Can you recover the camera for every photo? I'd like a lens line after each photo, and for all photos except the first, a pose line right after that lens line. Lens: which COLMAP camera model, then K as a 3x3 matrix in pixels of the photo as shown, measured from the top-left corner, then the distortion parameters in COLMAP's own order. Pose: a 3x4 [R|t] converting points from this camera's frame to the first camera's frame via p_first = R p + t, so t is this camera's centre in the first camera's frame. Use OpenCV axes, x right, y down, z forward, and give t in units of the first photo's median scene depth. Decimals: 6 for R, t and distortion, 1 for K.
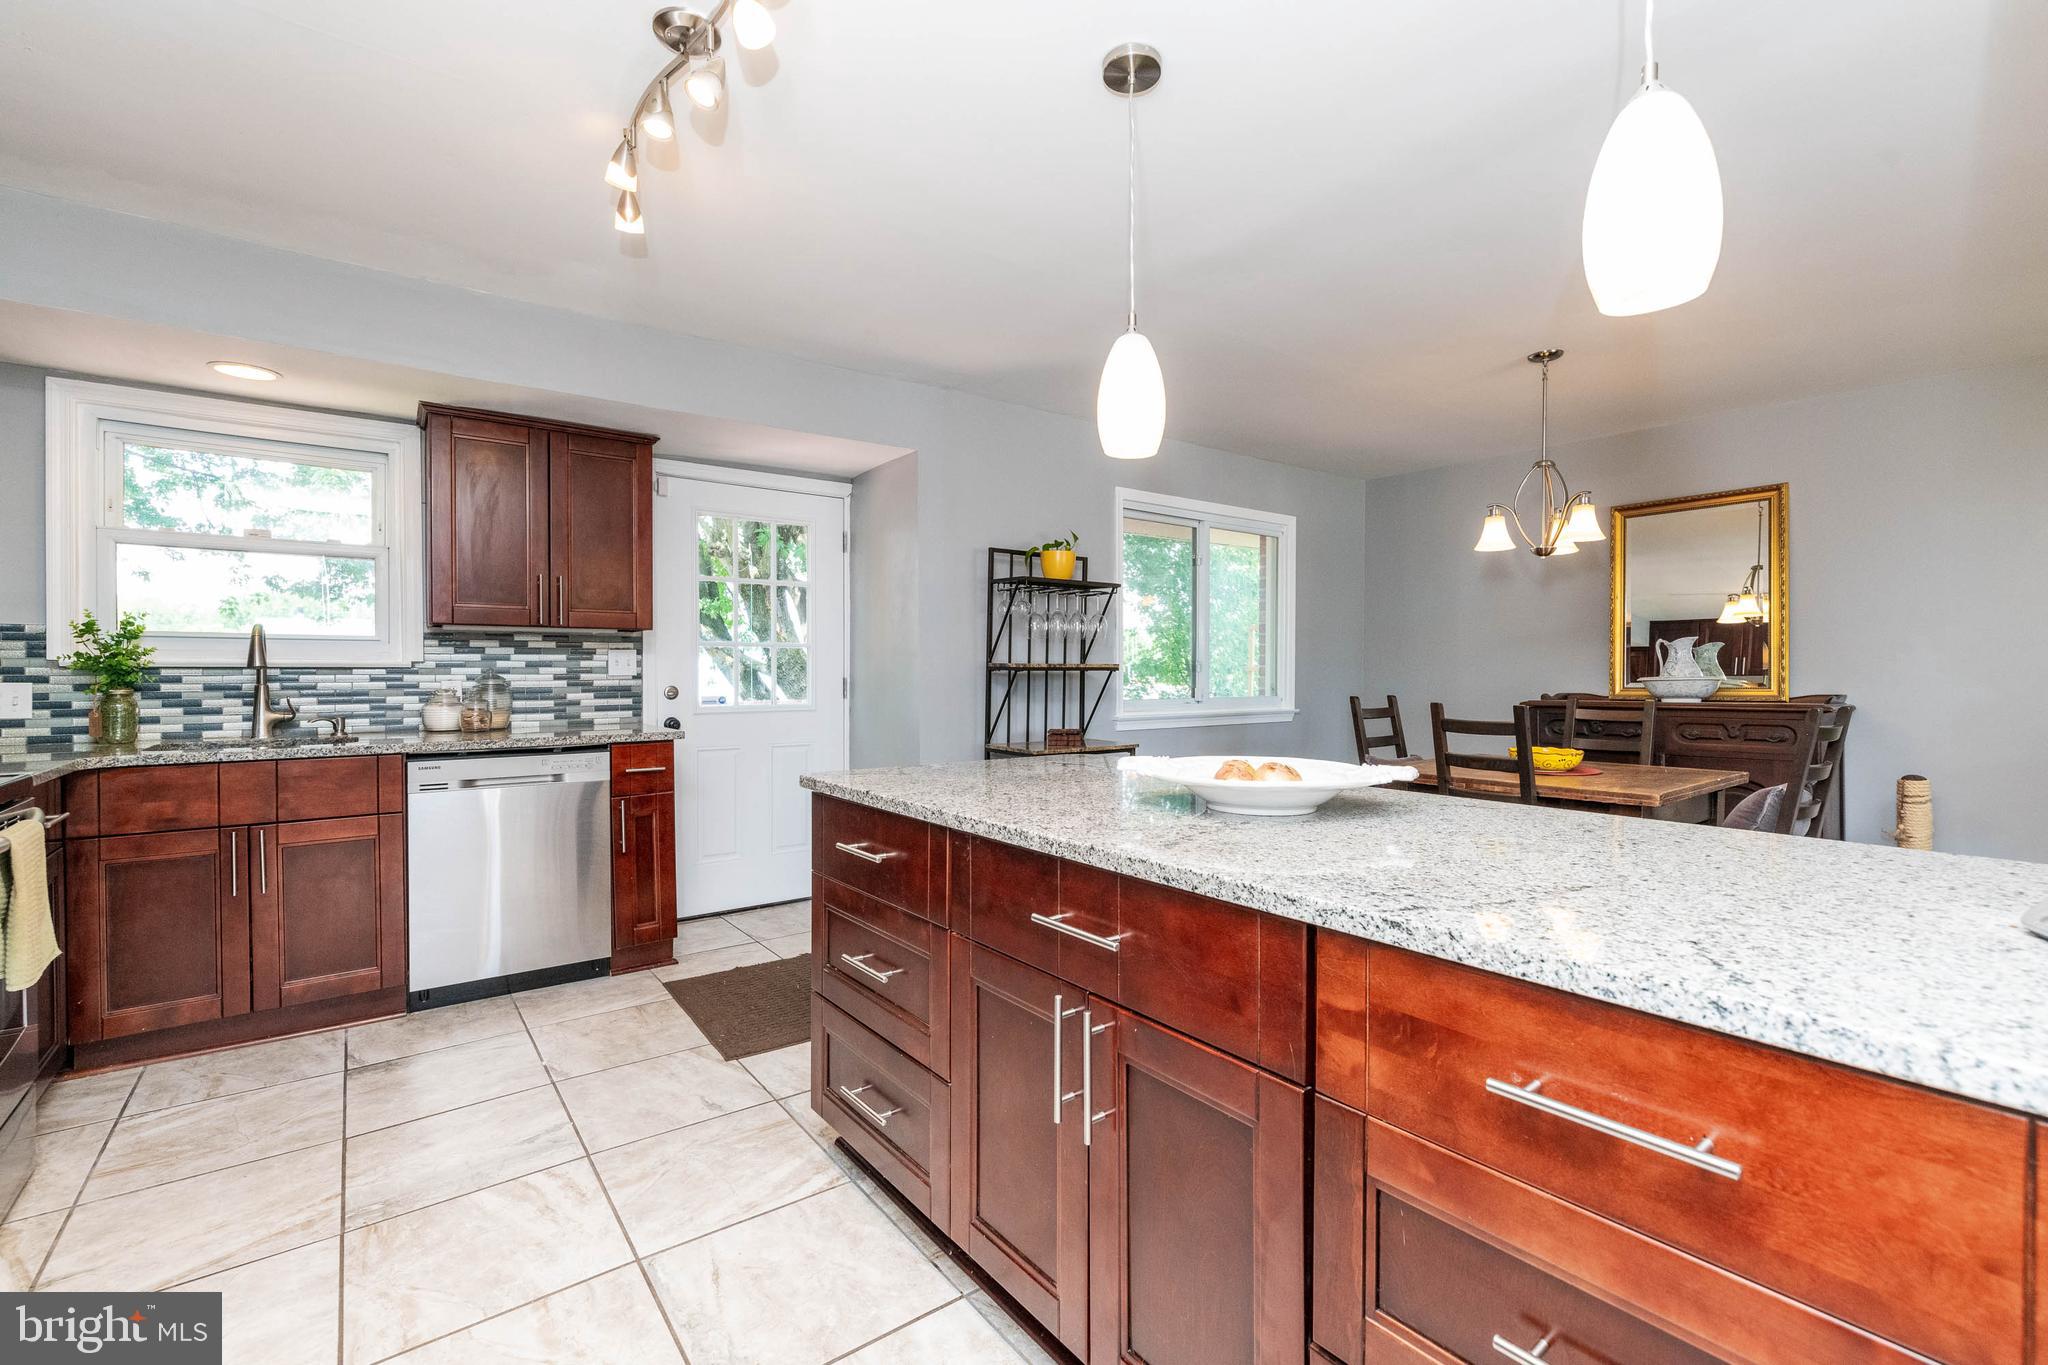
lens RADIAL K [[889.2, 0, 1014.9], [0, 889.2, 677.5], [0, 0, 1]] dist [-0.000136, -0.000038]
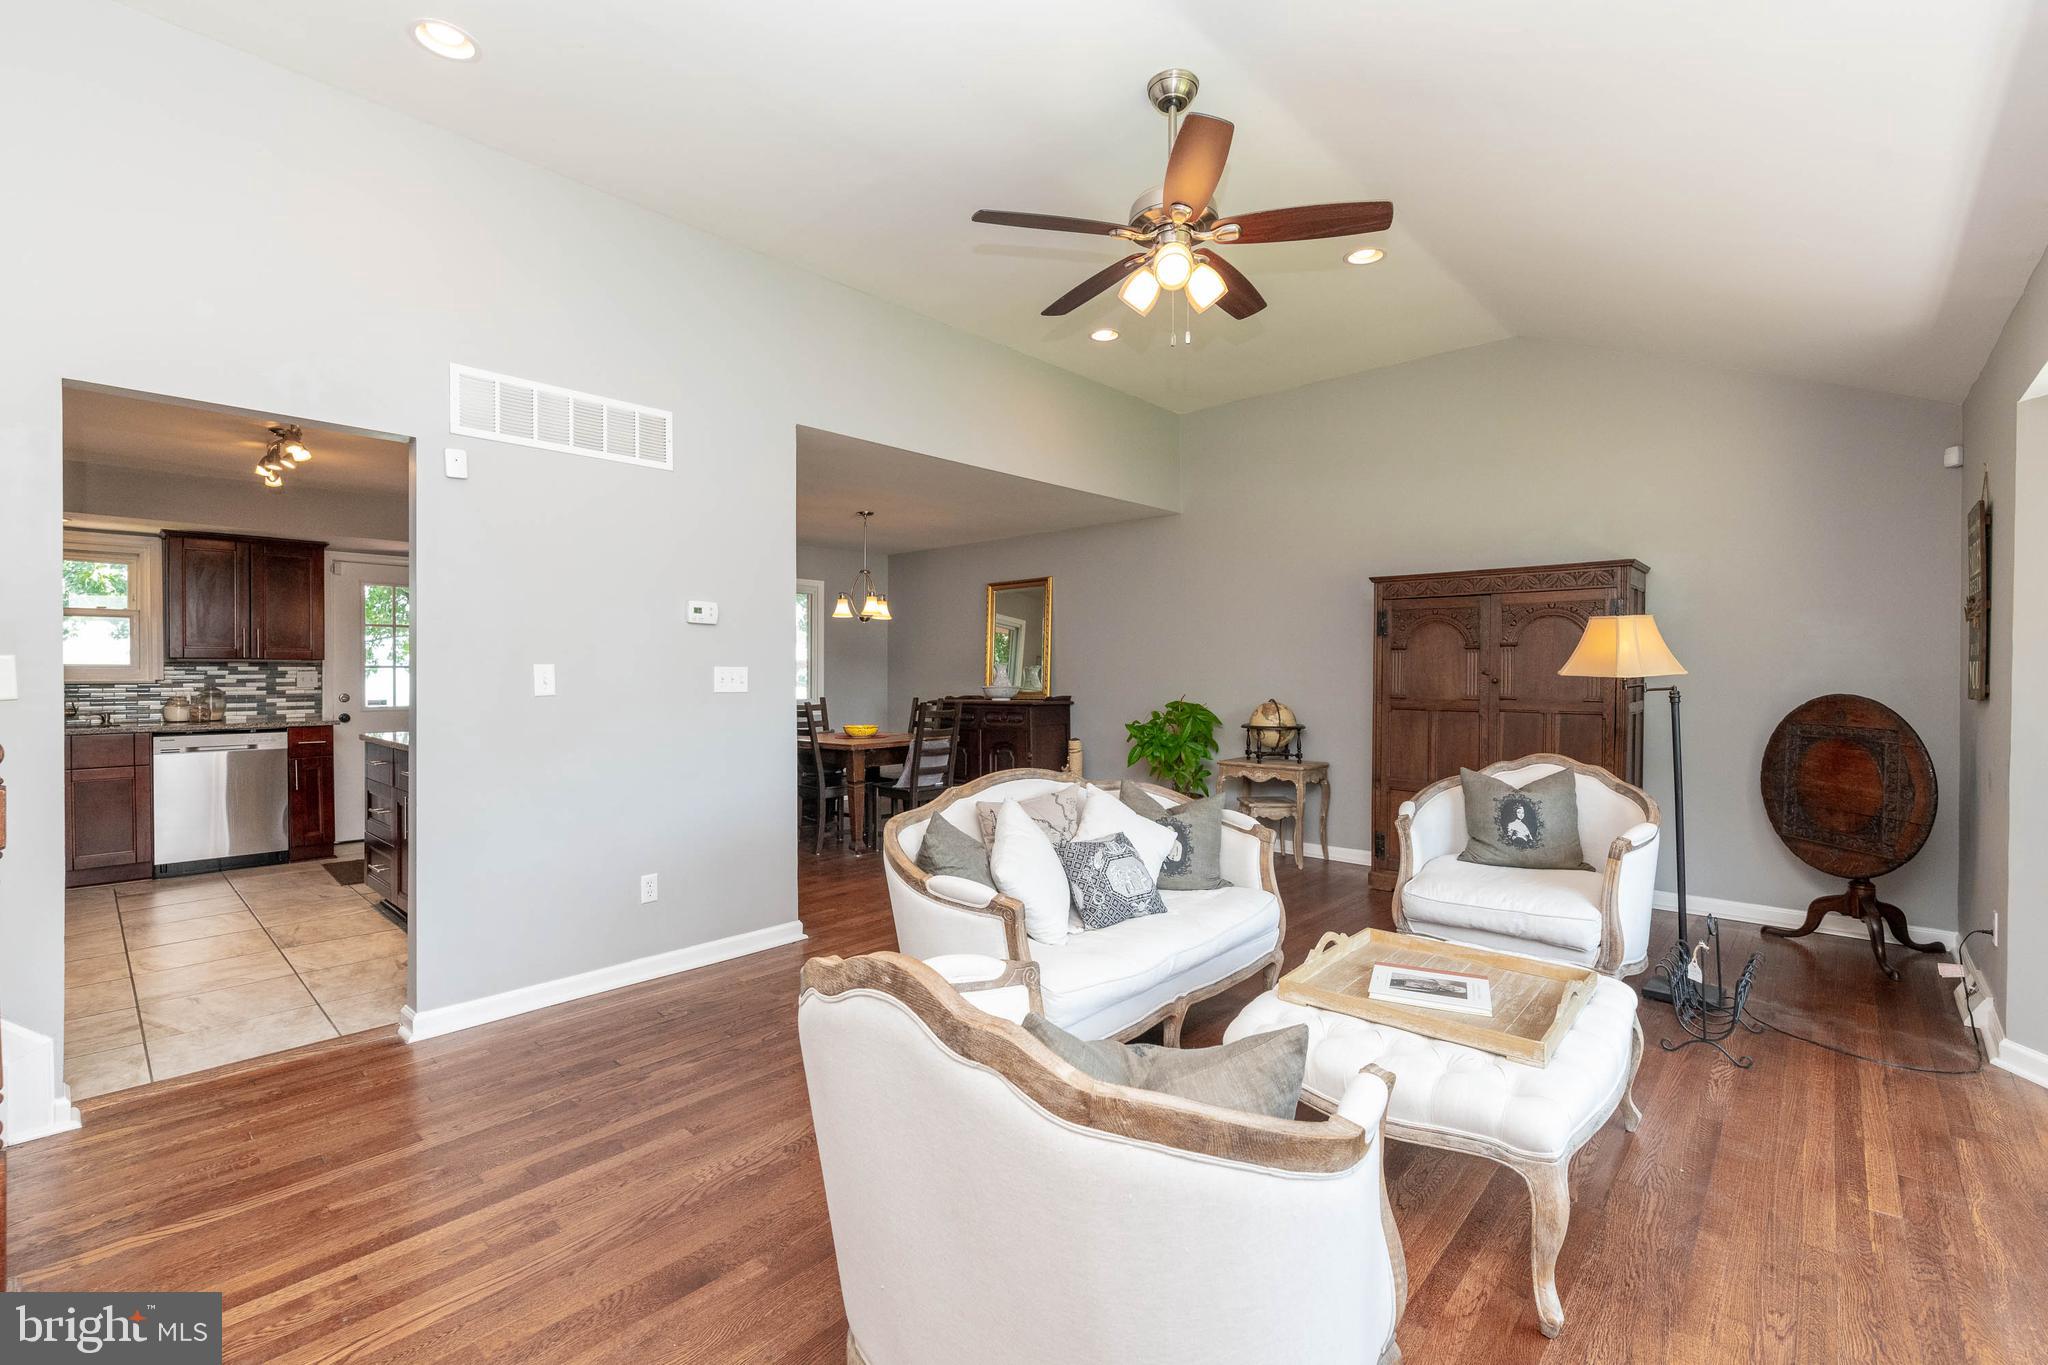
lens RADIAL K [[886.6, 0, 1028.5], [0, 886.6, 679.0], [0, 0, 1]] dist [0.000763, 0.000181]
pose [[0.983214, -0.001063, 0.182456, 0.657724], [0.001169, 0.999999, -0.000470, -0.017795], [-0.182455, 0.000675, 0.983214, -0.979425]]
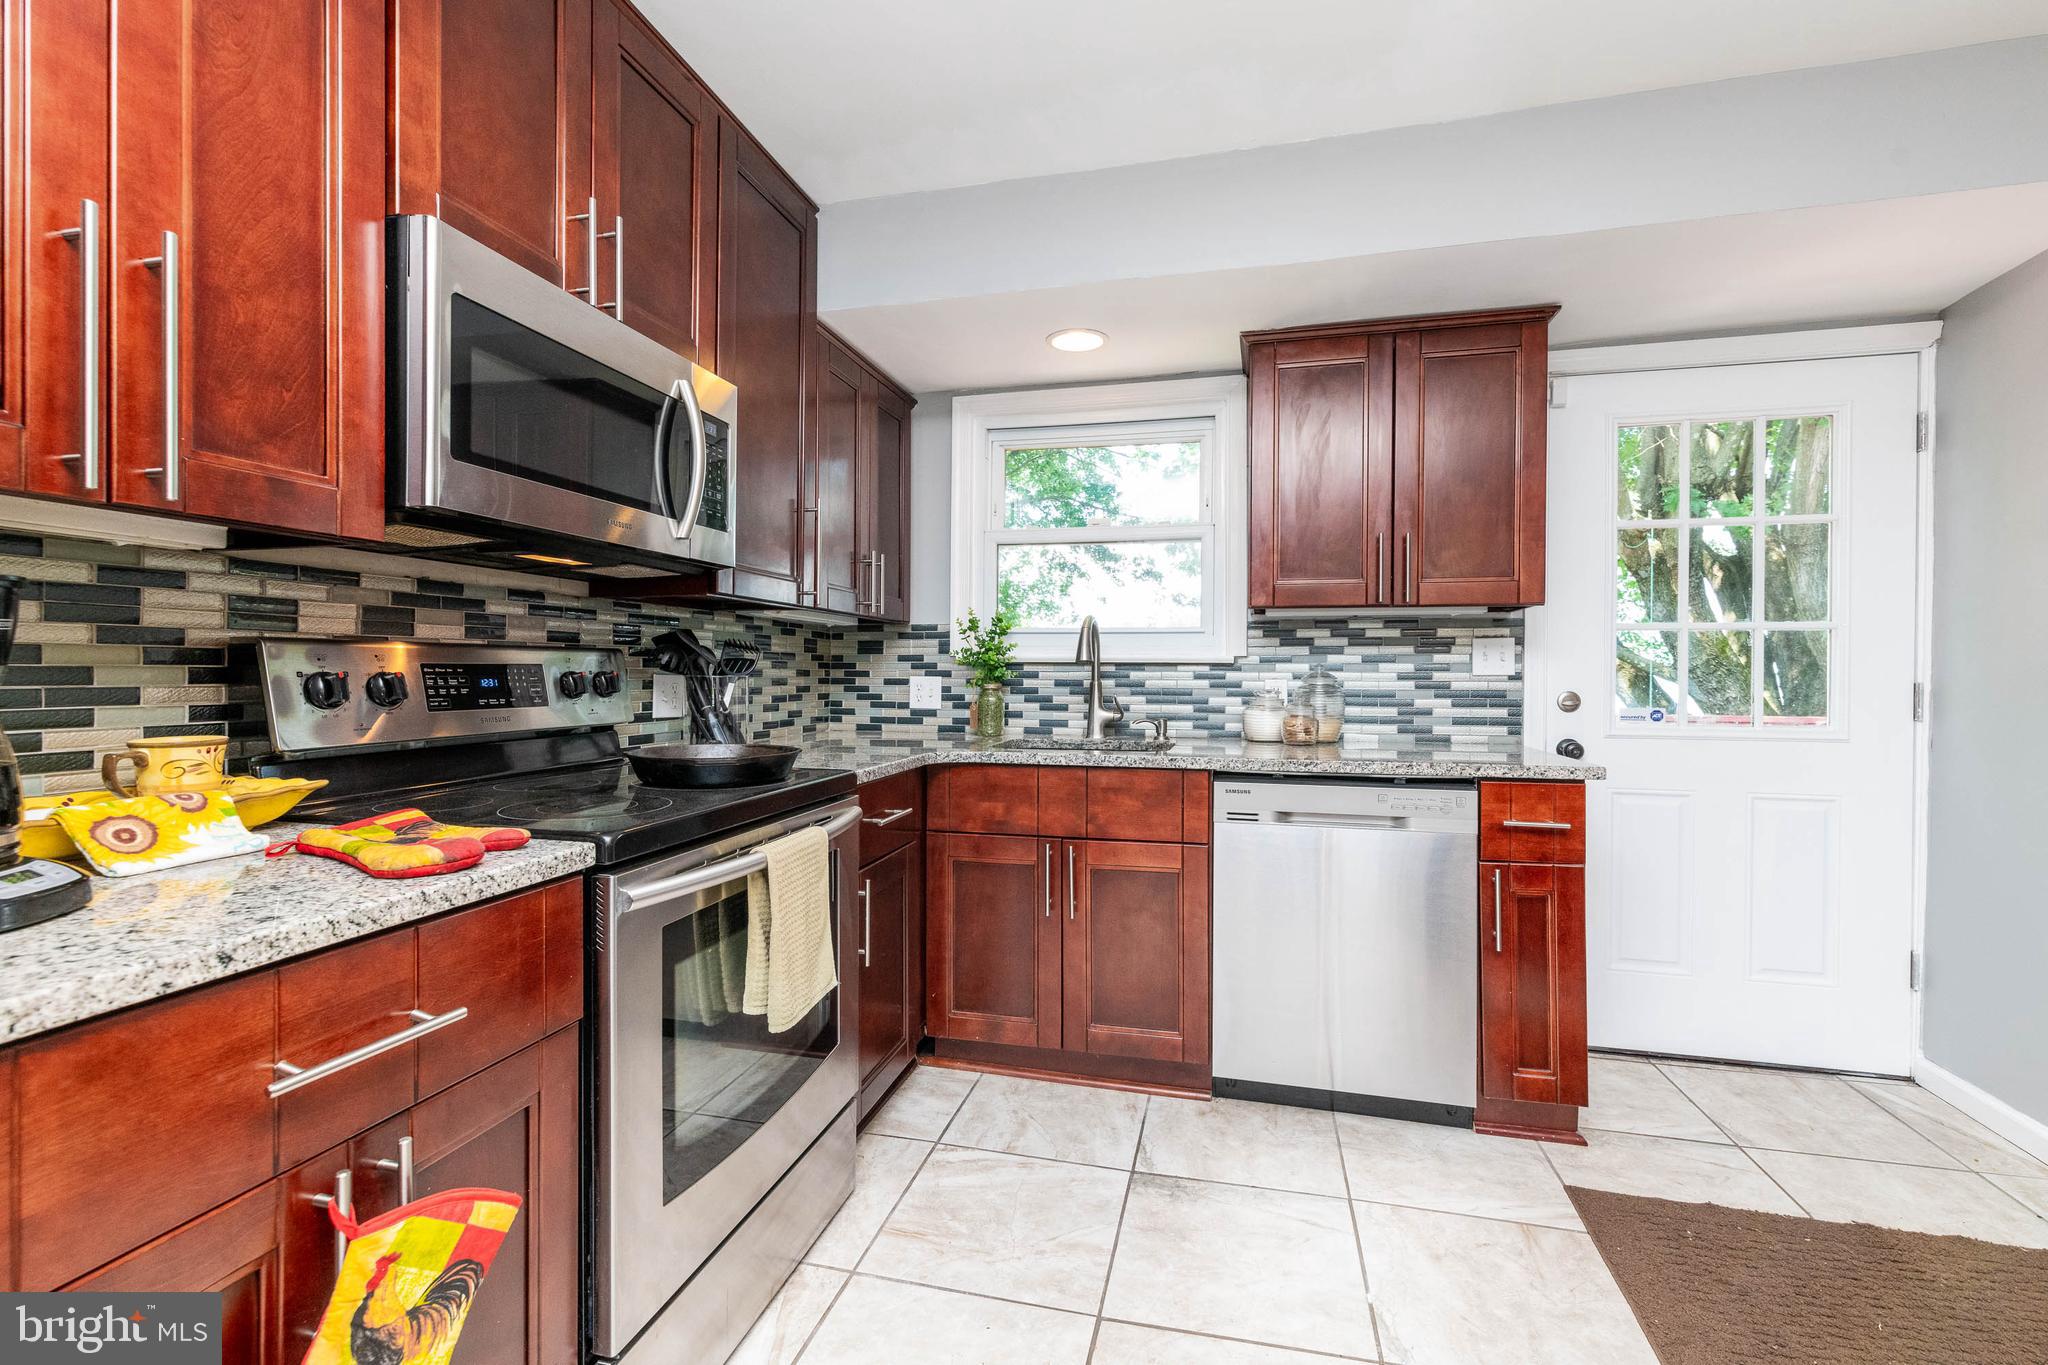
lens RADIAL K [[889.2, 0, 1014.9], [0, 889.2, 677.5], [0, 0, 1]] dist [-0.000136, -0.000038]
pose [[0.628939, 0.008172, -0.777412, -0.163372], [-0.012356, 0.999924, 0.000514, 0.004654], [0.777357, 0.009282, 0.628992, 0.326361]]
